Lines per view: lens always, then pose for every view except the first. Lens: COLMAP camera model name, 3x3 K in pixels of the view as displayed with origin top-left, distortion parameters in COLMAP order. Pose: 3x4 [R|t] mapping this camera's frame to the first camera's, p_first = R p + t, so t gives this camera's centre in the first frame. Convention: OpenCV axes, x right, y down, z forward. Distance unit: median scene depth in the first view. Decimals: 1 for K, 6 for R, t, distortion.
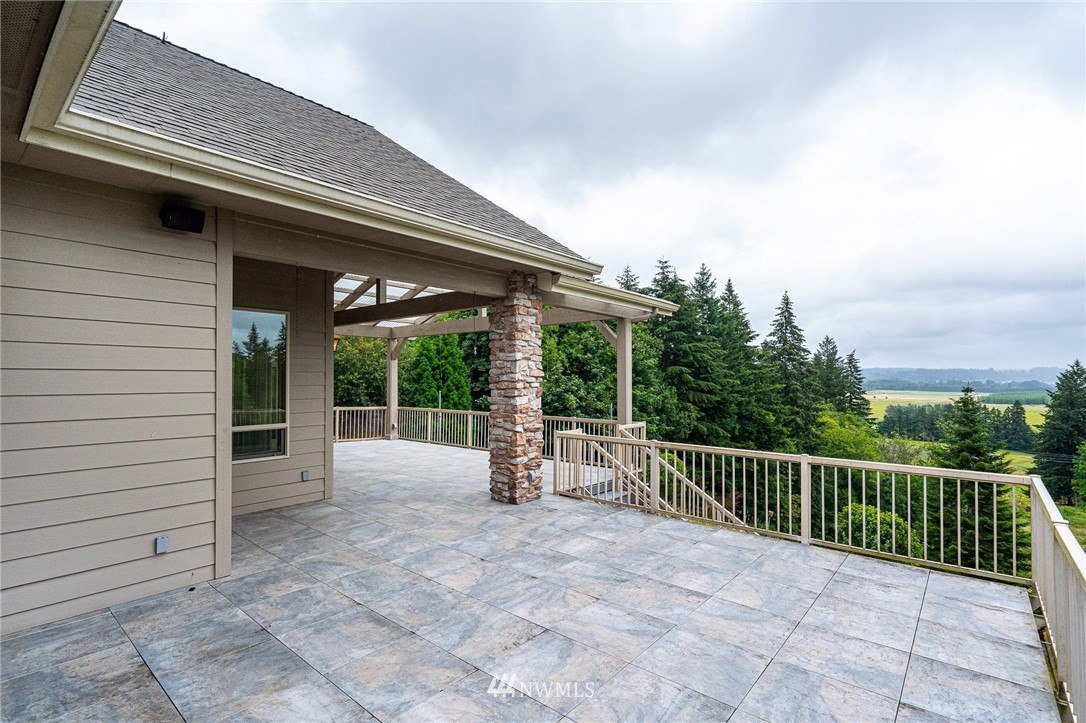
lens RADIAL K [[516.7, 0, 543.4], [0, 516.7, 363.6], [0, 0, 1]] dist [0.001494, 0.000698]
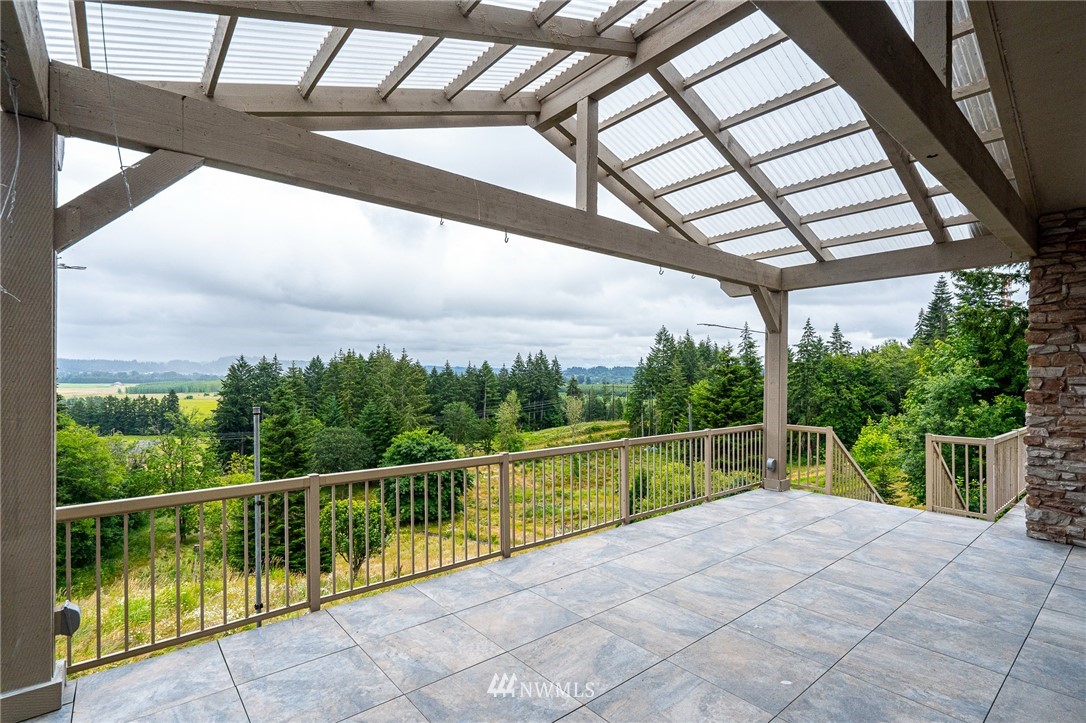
lens RADIAL K [[508.6, 0, 546.6], [0, 508.6, 374.2], [0, 0, 1]] dist [-0.001196, 0.000404]
pose [[0.174704, -0.004441, 0.984611, -0.108728], [-0.032539, 0.999418, 0.010281, 0.007676], [-0.984083, -0.033834, 0.174458, 0.204574]]
